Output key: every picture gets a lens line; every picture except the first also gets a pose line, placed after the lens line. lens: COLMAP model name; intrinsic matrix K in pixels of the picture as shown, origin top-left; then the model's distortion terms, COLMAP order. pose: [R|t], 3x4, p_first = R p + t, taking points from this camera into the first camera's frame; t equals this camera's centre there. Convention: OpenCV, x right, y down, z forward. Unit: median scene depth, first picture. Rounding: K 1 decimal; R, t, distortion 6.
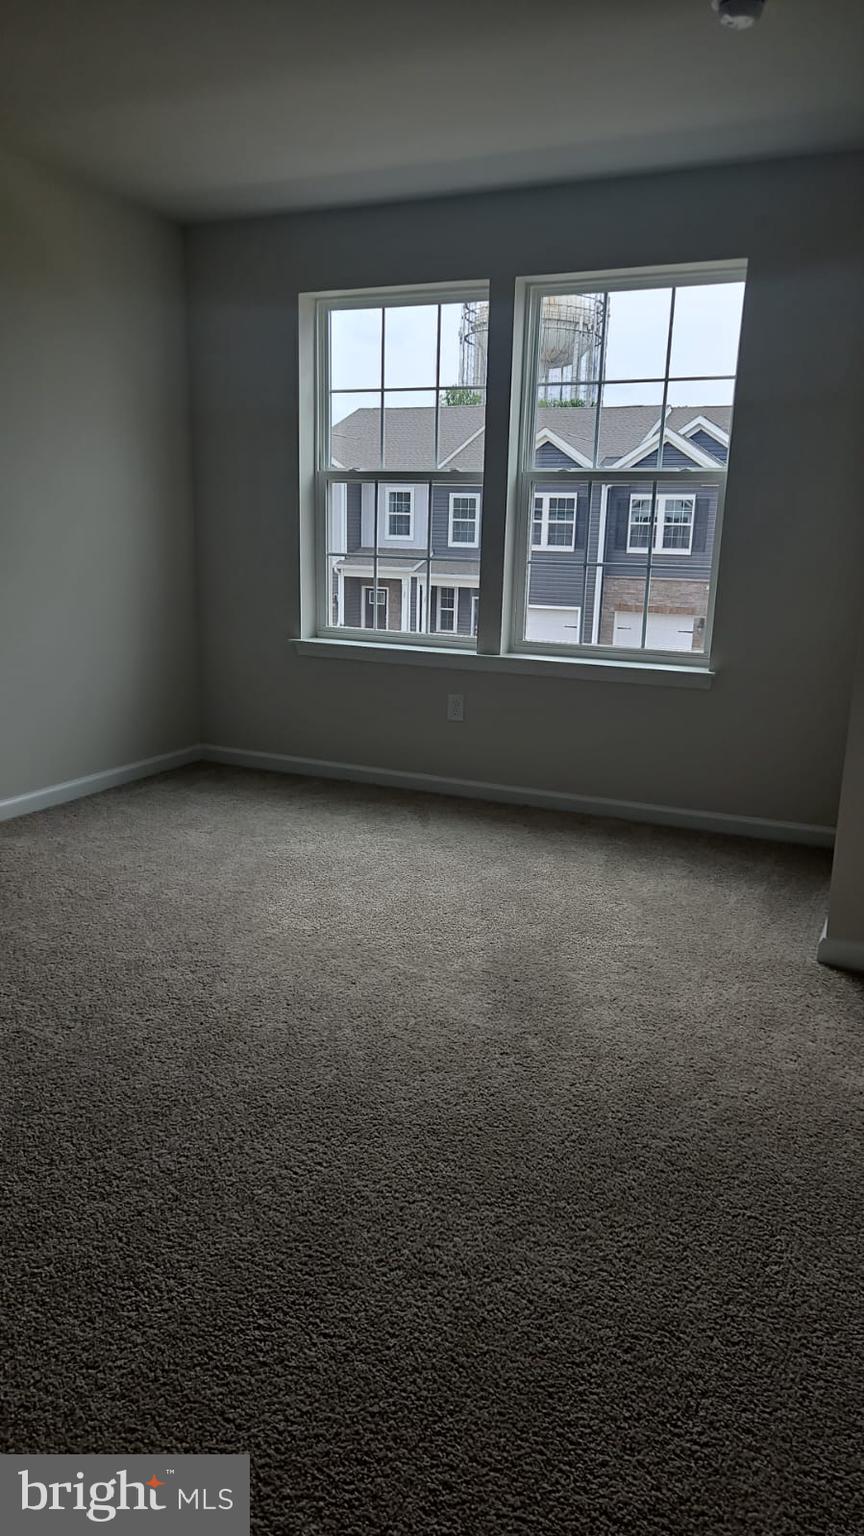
lens RADIAL K [[1036.5, 0, 432.0], [0, 1036.5, 768.0], [0, 0, 1]] dist [0.076649, -0.072776]
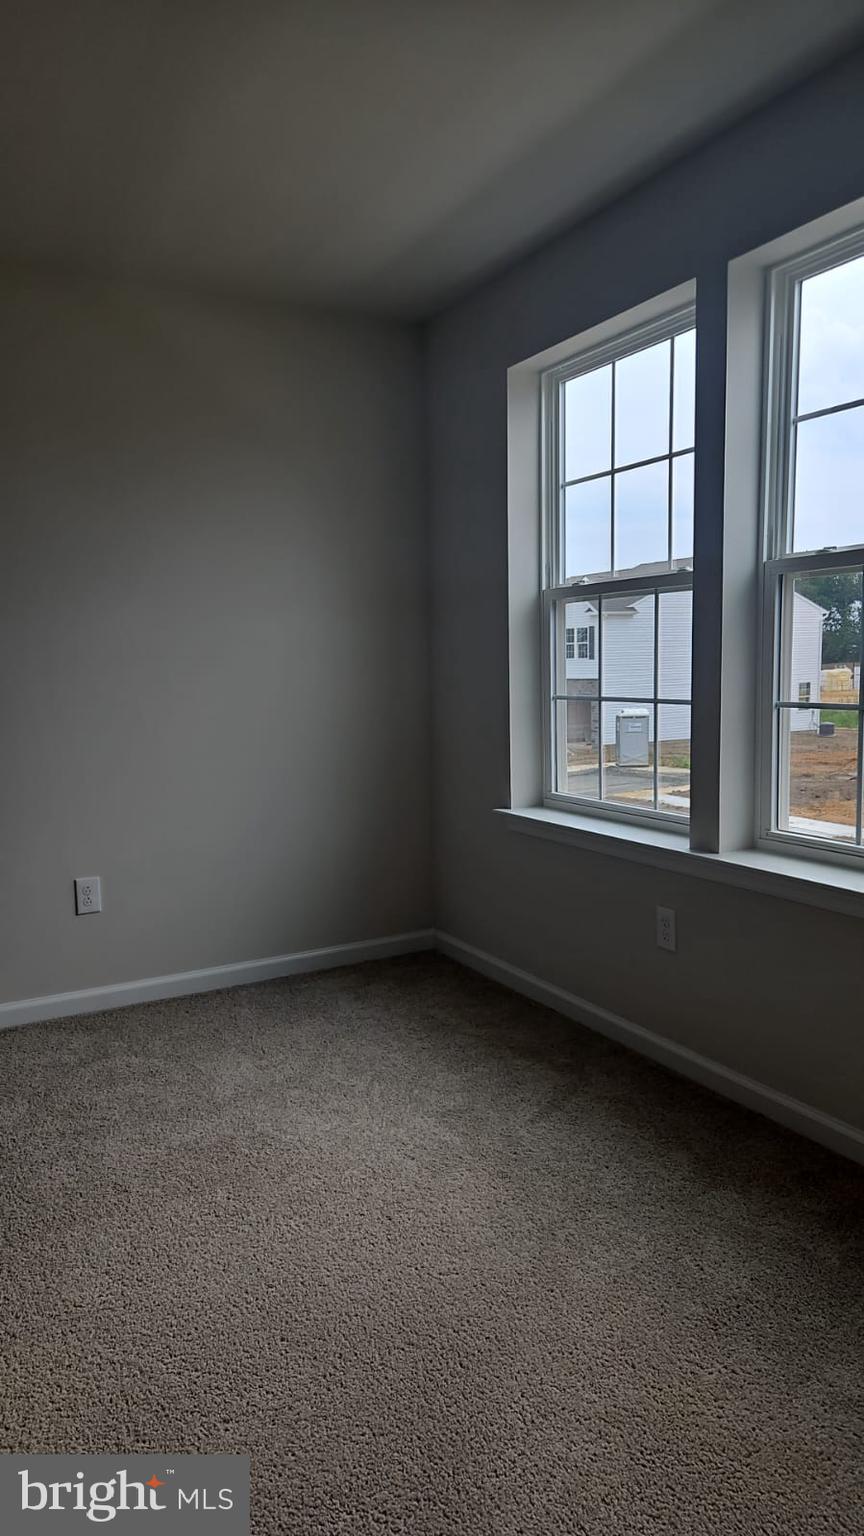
lens RADIAL K [[1036.5, 0, 432.0], [0, 1036.5, 768.0], [0, 0, 1]] dist [0.076649, -0.072776]
pose [[0.791998, 0.019310, -0.610218, 0.302203], [-0.091192, 0.992029, -0.086966, -0.087823], [0.603675, 0.124524, 0.787446, 0.394138]]
